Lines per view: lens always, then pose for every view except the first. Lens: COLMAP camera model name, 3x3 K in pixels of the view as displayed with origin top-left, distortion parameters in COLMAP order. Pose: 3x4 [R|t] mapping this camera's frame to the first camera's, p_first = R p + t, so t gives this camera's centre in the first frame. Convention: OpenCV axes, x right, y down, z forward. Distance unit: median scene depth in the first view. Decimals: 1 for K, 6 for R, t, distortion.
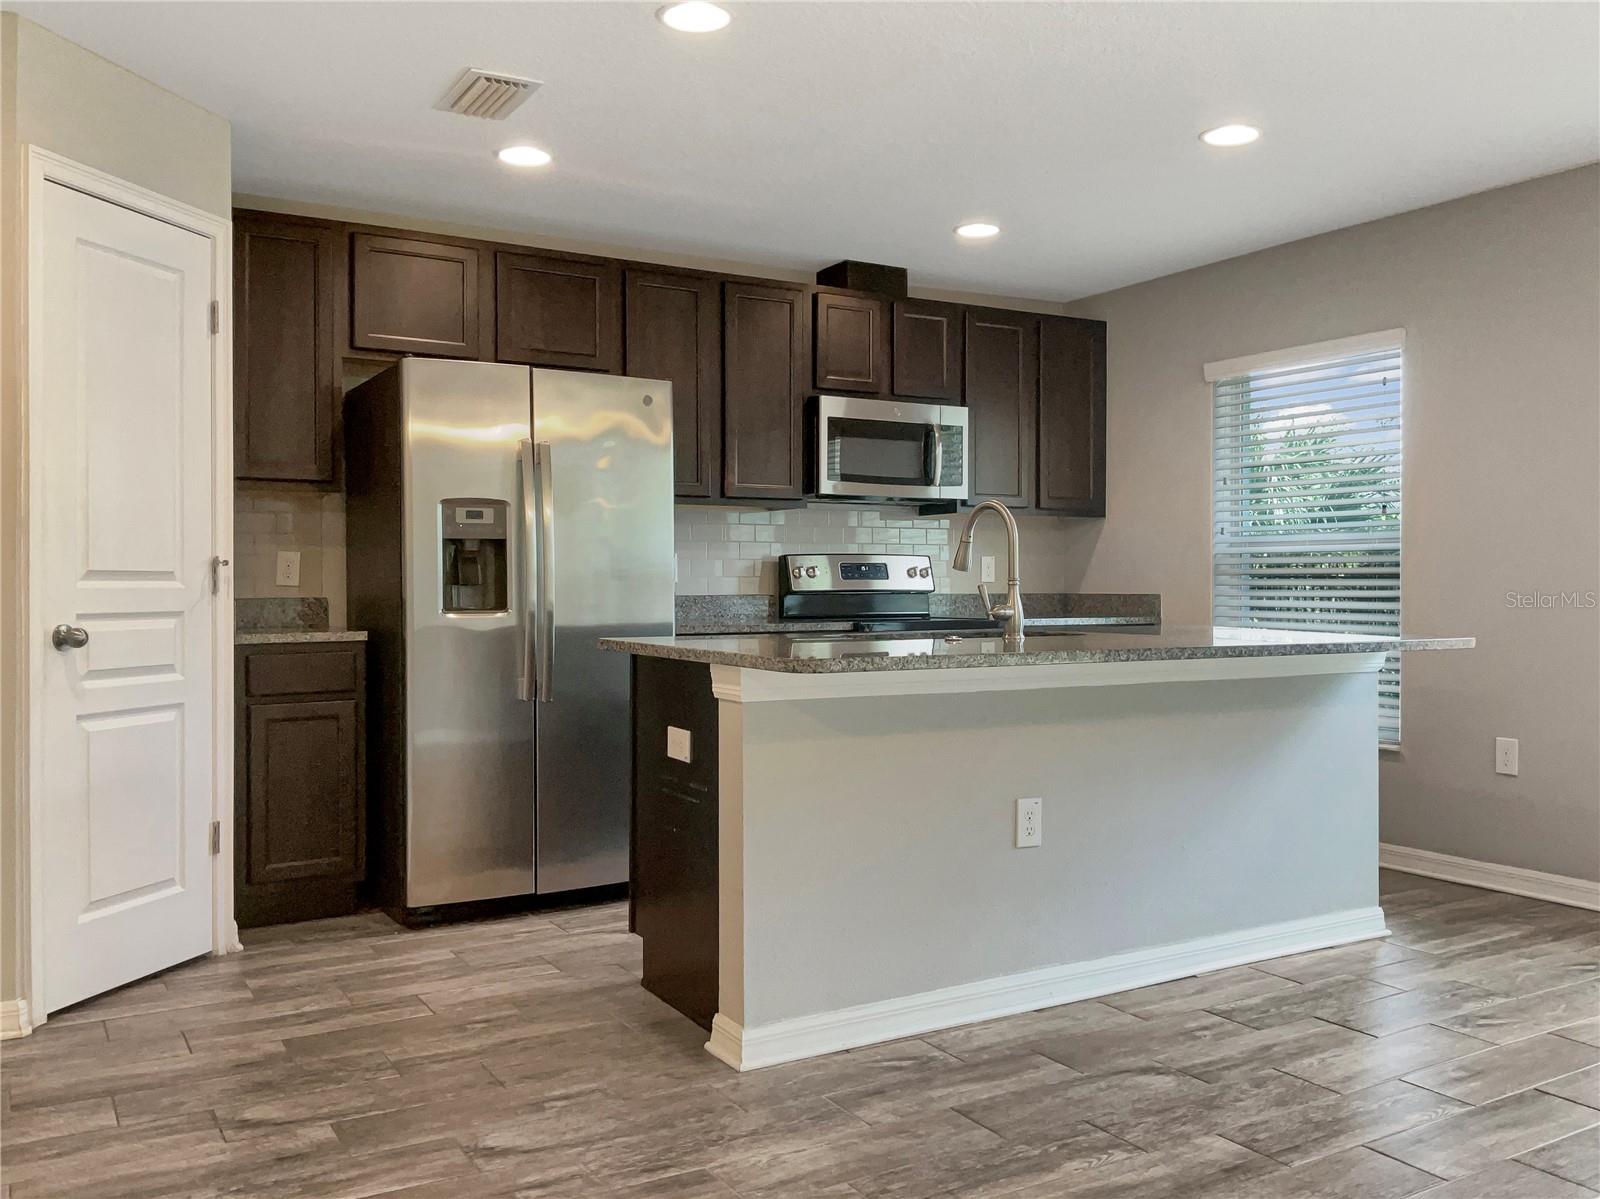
lens RADIAL K [[1342.7, 0, 797.8], [0, 1342.7, 592.8], [0, 0, 1]] dist [0.071178, -0.120799]
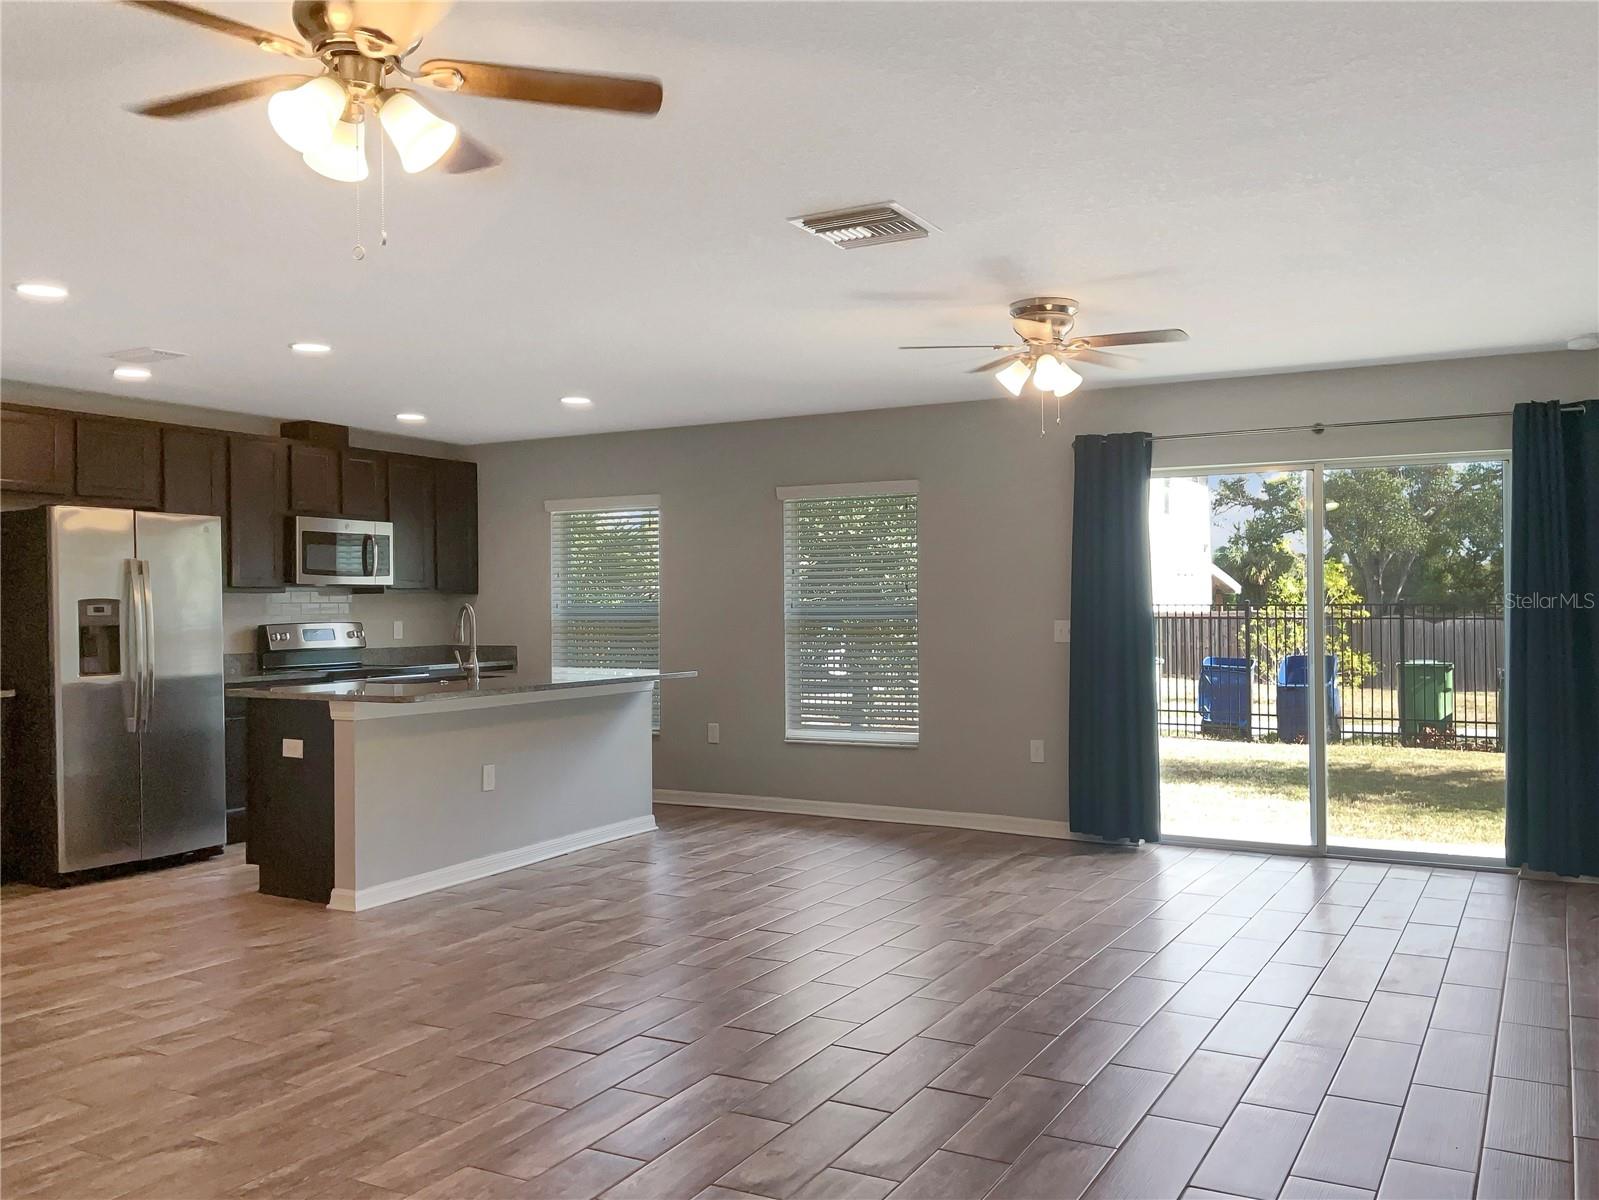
lens RADIAL K [[1341.8, 0, 797.3], [0, 1341.8, 593.3], [0, 0, 1]] dist [0.071178, -0.120799]
pose [[0.861794, 0.000247, 0.507258, -0.386750], [0.009300, 0.999824, -0.016286, -0.051233], [-0.507173, 0.018753, 0.861640, -0.801023]]
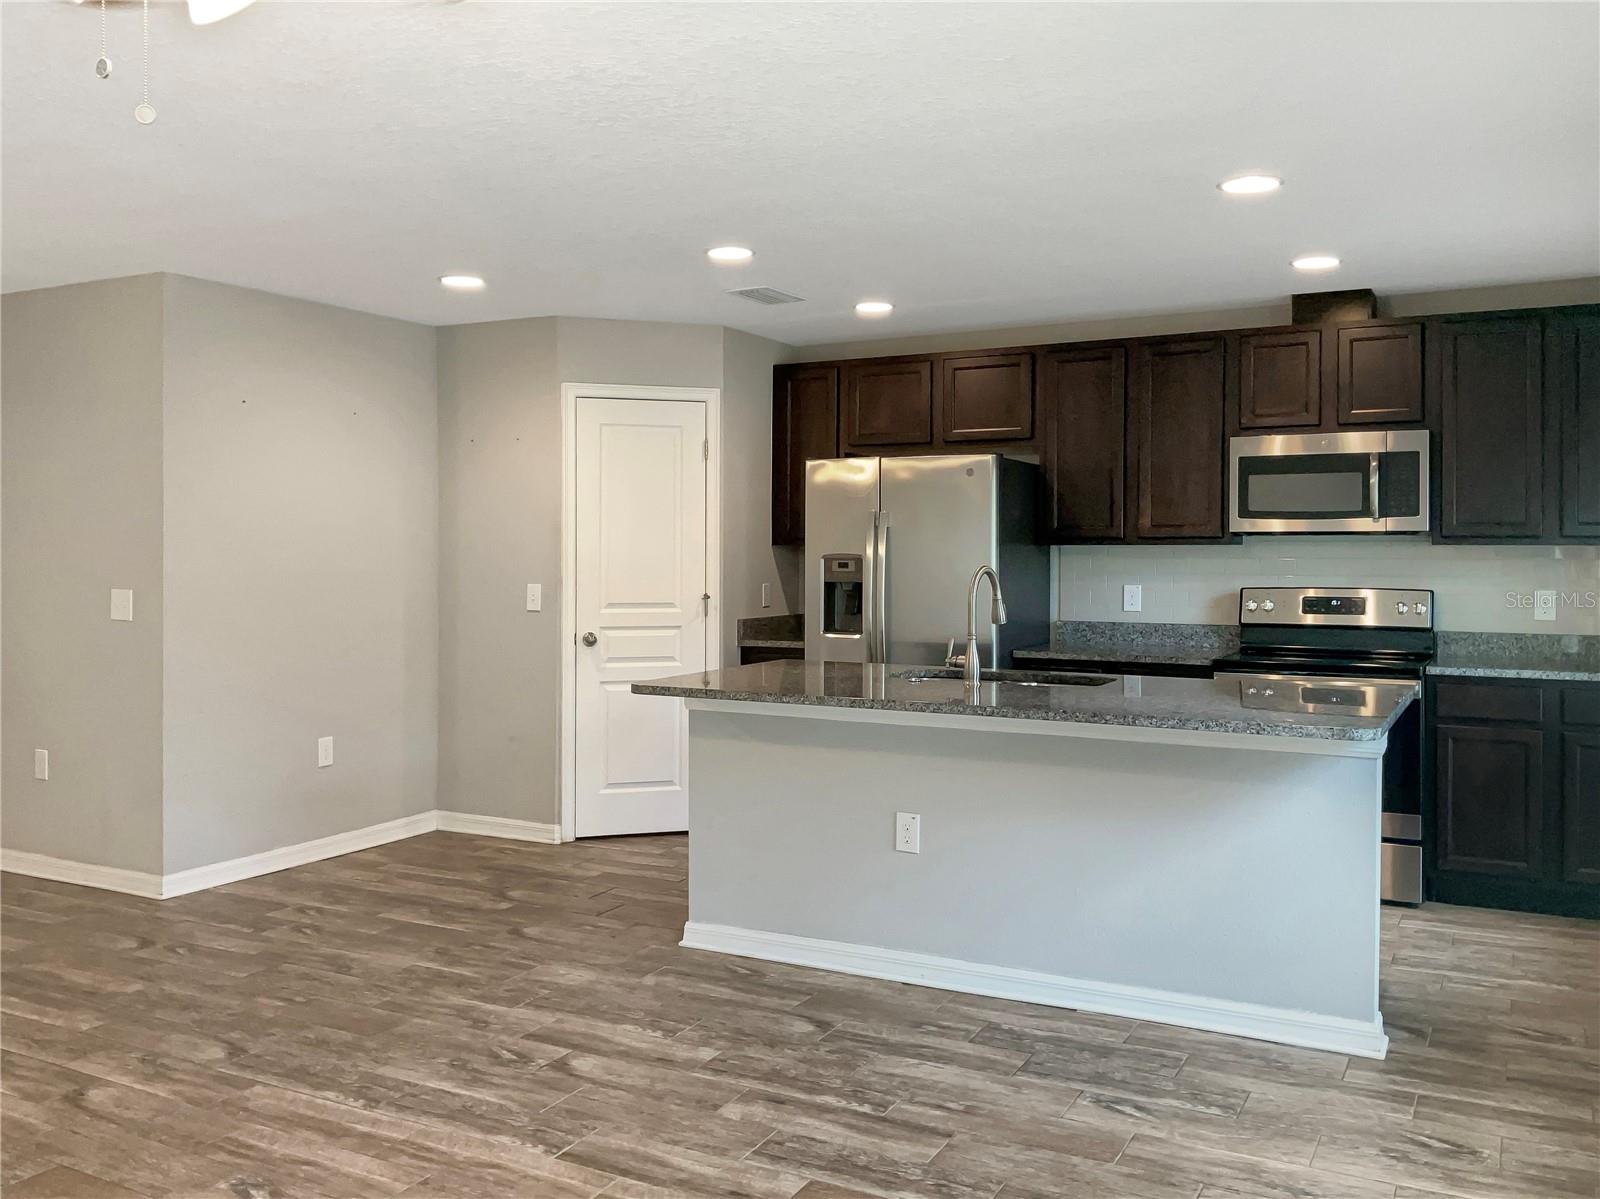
lens RADIAL K [[1346.1, 0, 801.5], [0, 1346.1, 570.7], [0, 0, 1]] dist [0.089864, -0.156556]
pose [[0.522995, 0.012689, -0.852241, 1.100889], [-0.009053, 0.999915, 0.009333, -0.075089], [0.852288, 0.002835, 0.523066, 0.248330]]
